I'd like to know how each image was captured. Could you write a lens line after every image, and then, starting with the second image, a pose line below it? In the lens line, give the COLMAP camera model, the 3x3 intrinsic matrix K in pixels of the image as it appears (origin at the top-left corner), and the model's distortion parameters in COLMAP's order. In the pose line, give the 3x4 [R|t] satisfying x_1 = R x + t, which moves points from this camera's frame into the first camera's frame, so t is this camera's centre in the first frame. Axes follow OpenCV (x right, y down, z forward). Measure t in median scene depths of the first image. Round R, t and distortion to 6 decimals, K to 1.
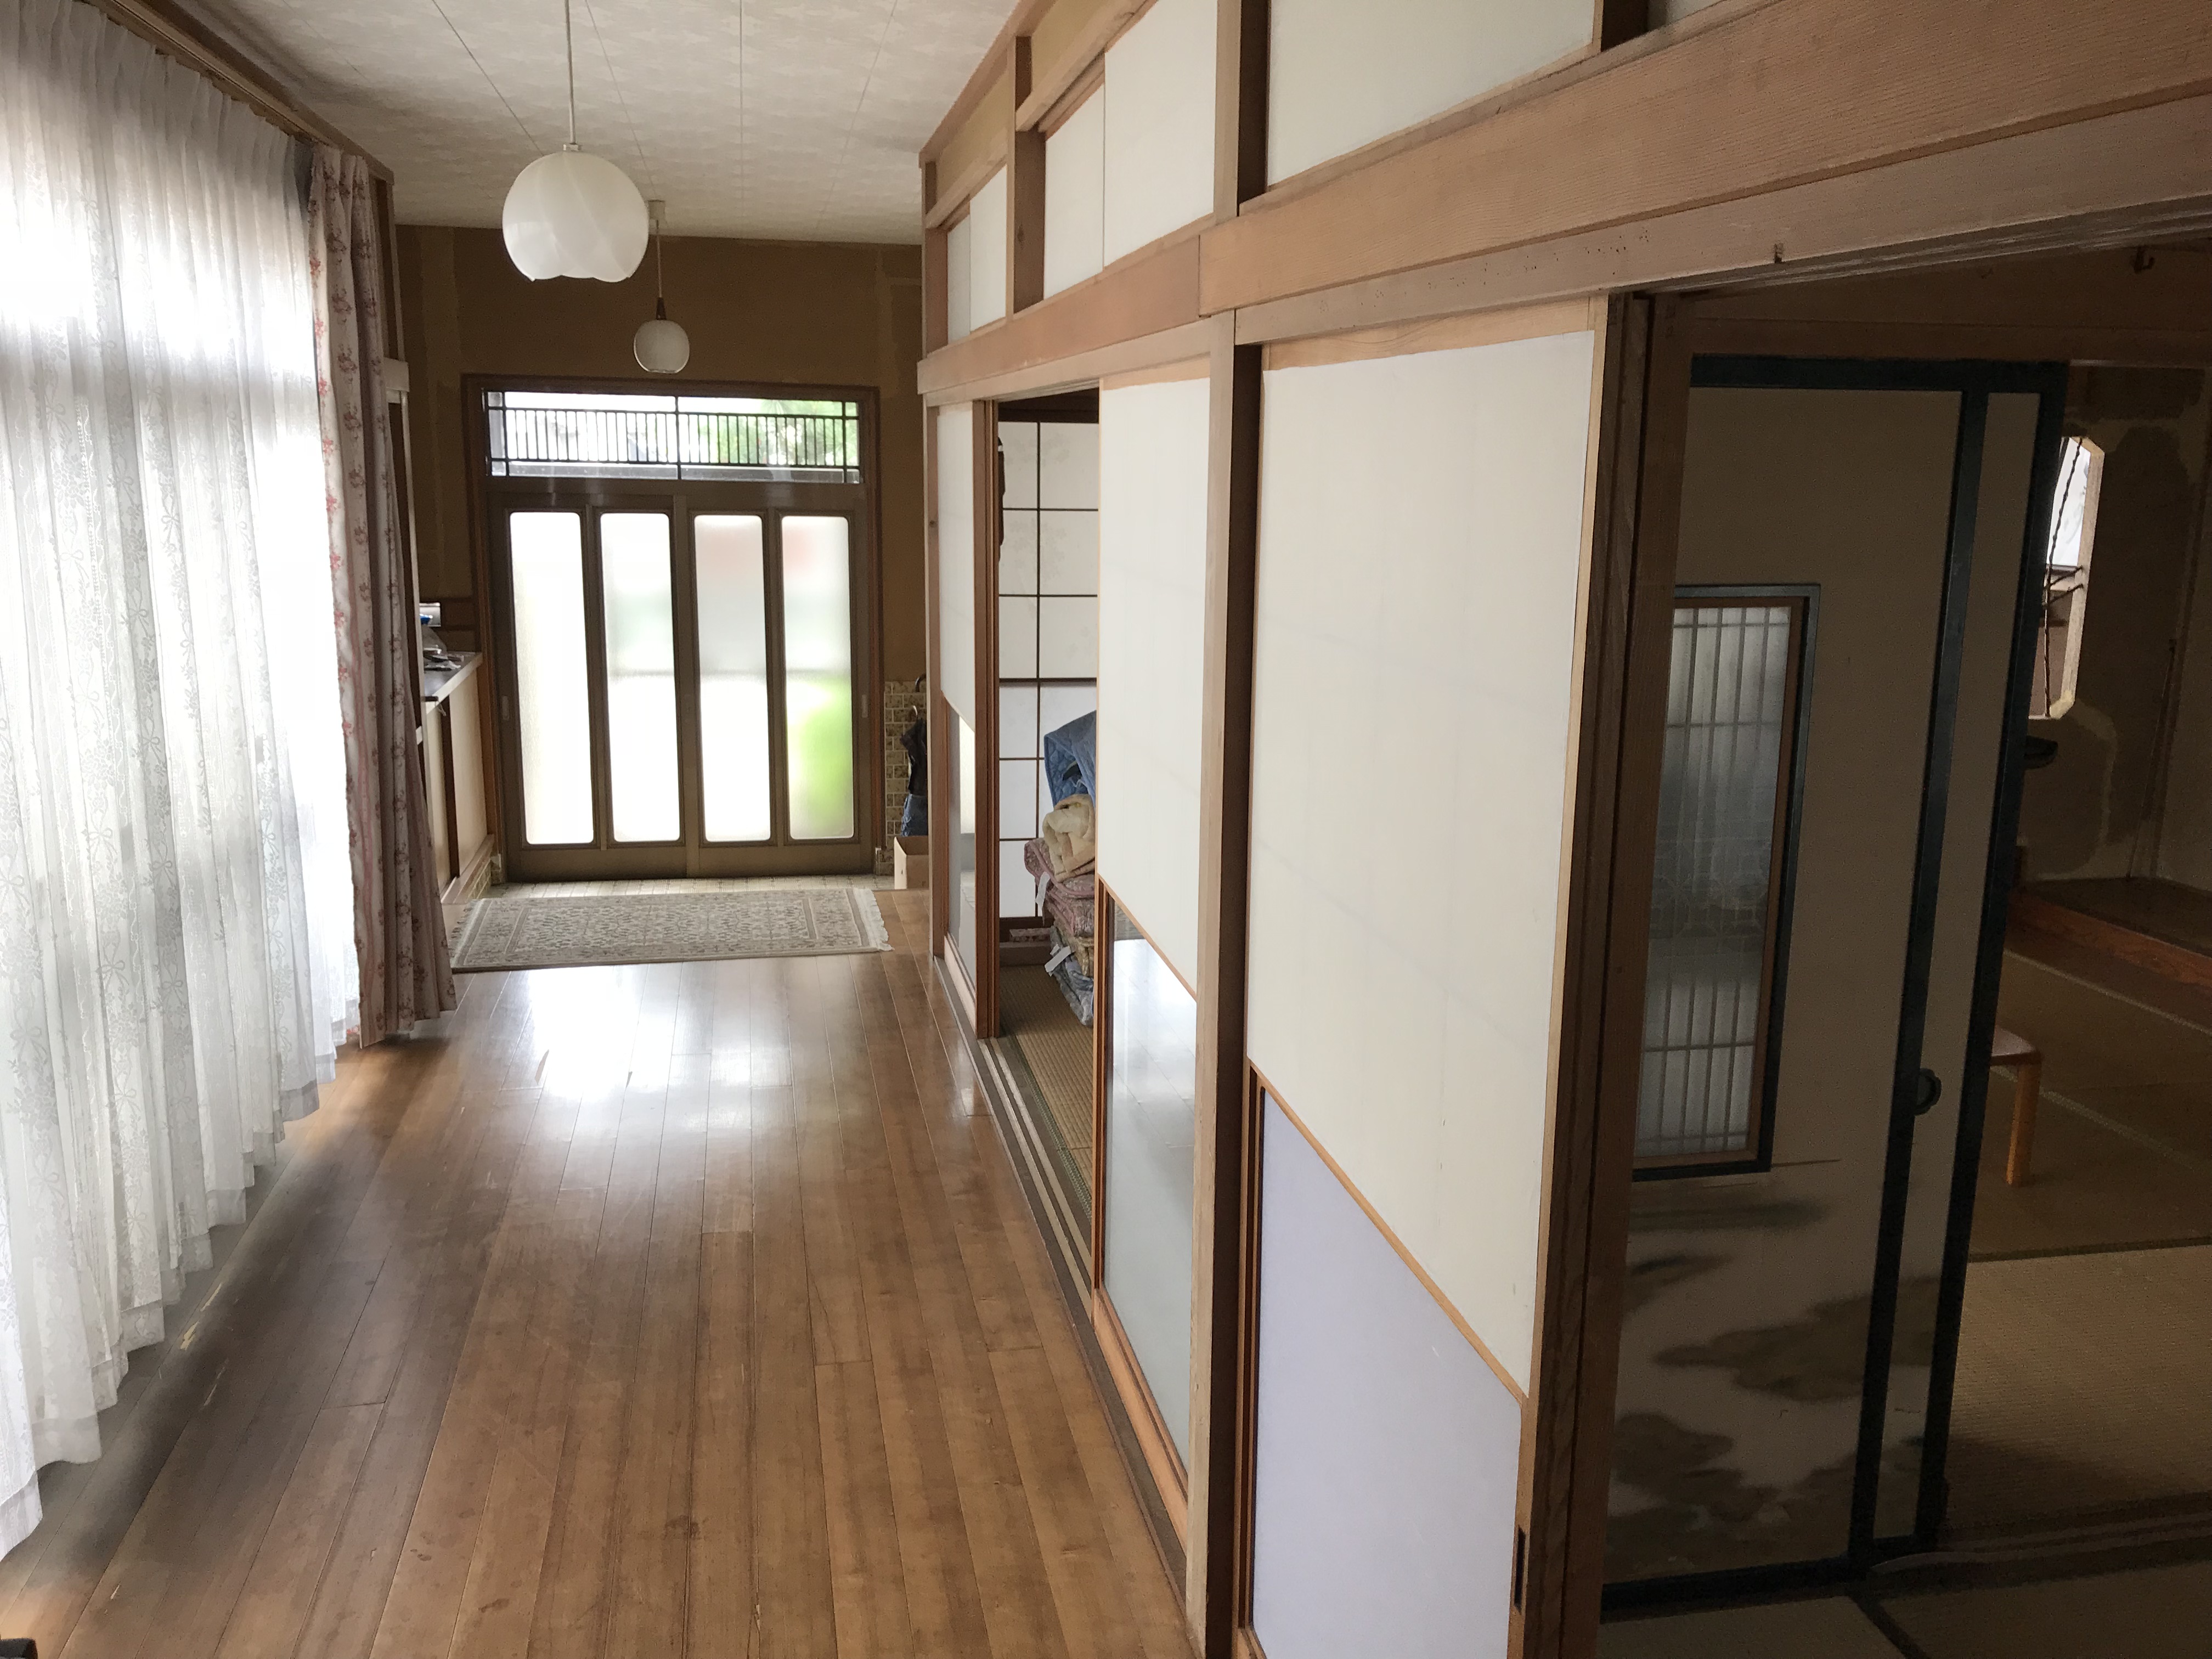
lens RADIAL K [[1814.6, 0, 1097.8], [0, 1814.6, 808.8], [0, 0, 1]] dist [0.013398, -0.007714]
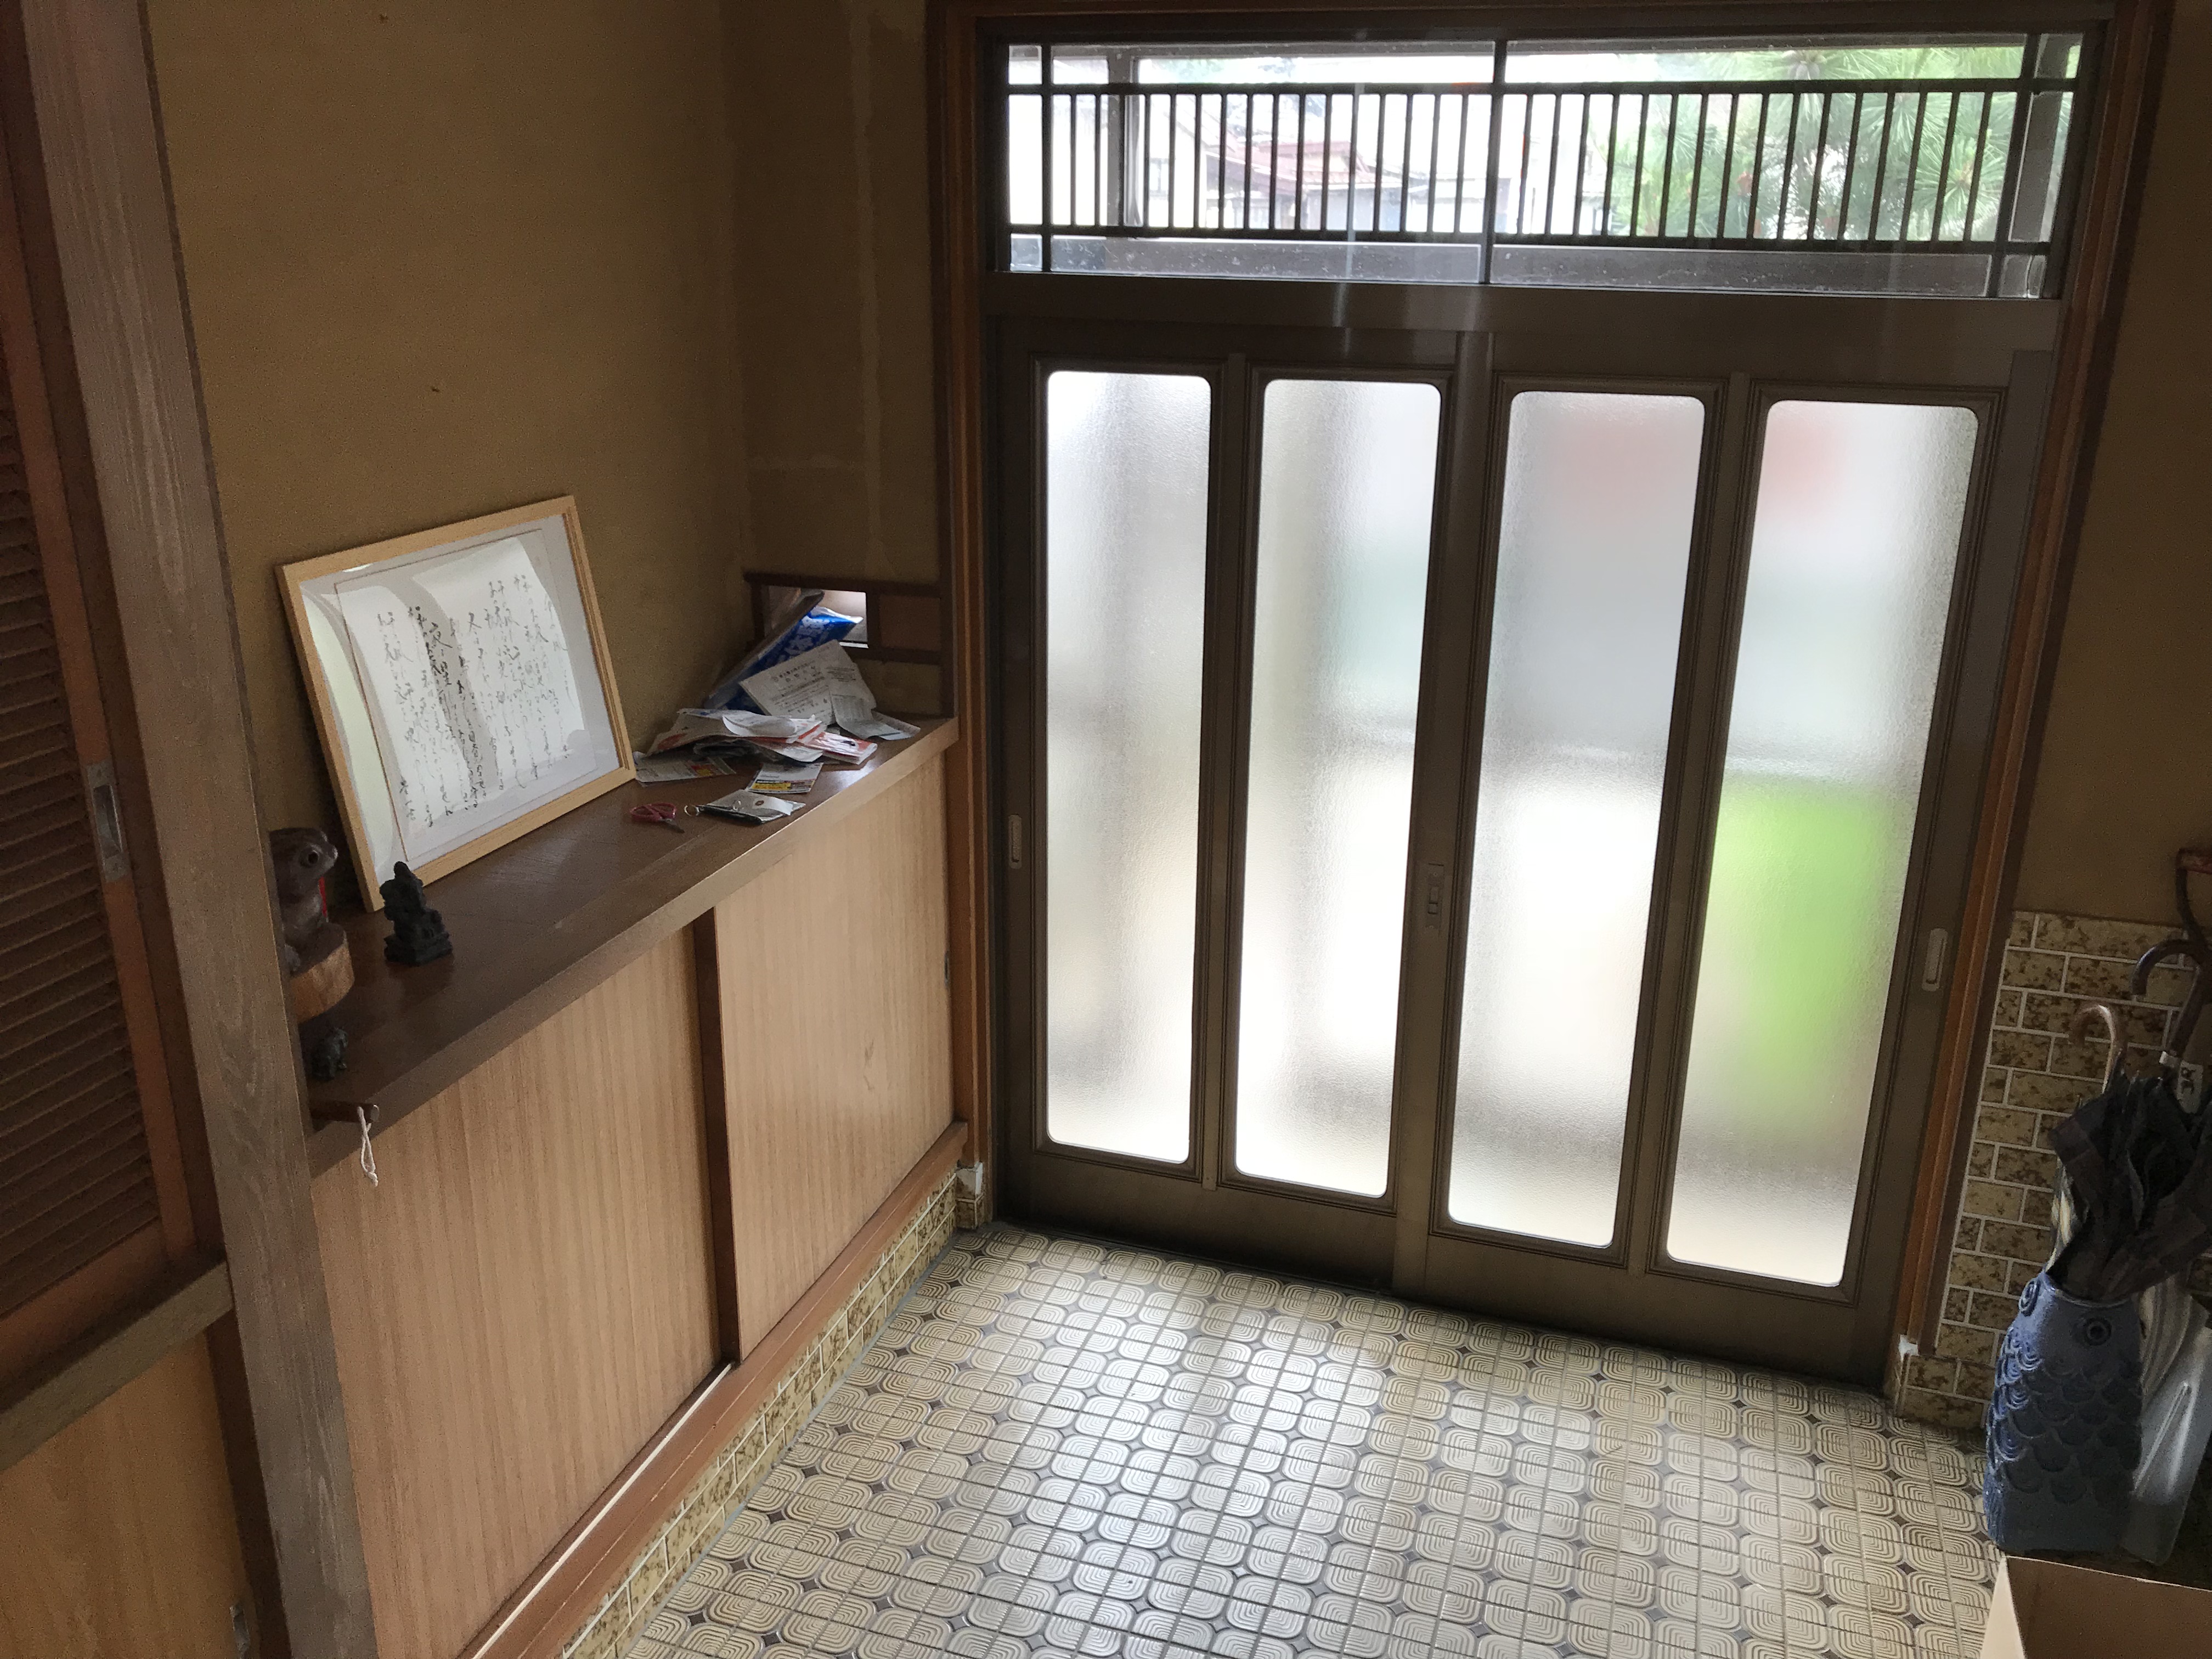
lens RADIAL K [[1827.6, 0, 1089.5], [0, 1827.6, 836.9], [0, 0, 1]] dist [0.003767, 0.012493]
pose [[0.875176, 0.155007, -0.458302, -0.116900], [-0.089748, 0.982859, 0.161038, -0.125808], [0.475408, -0.099805, 0.874086, 0.637345]]
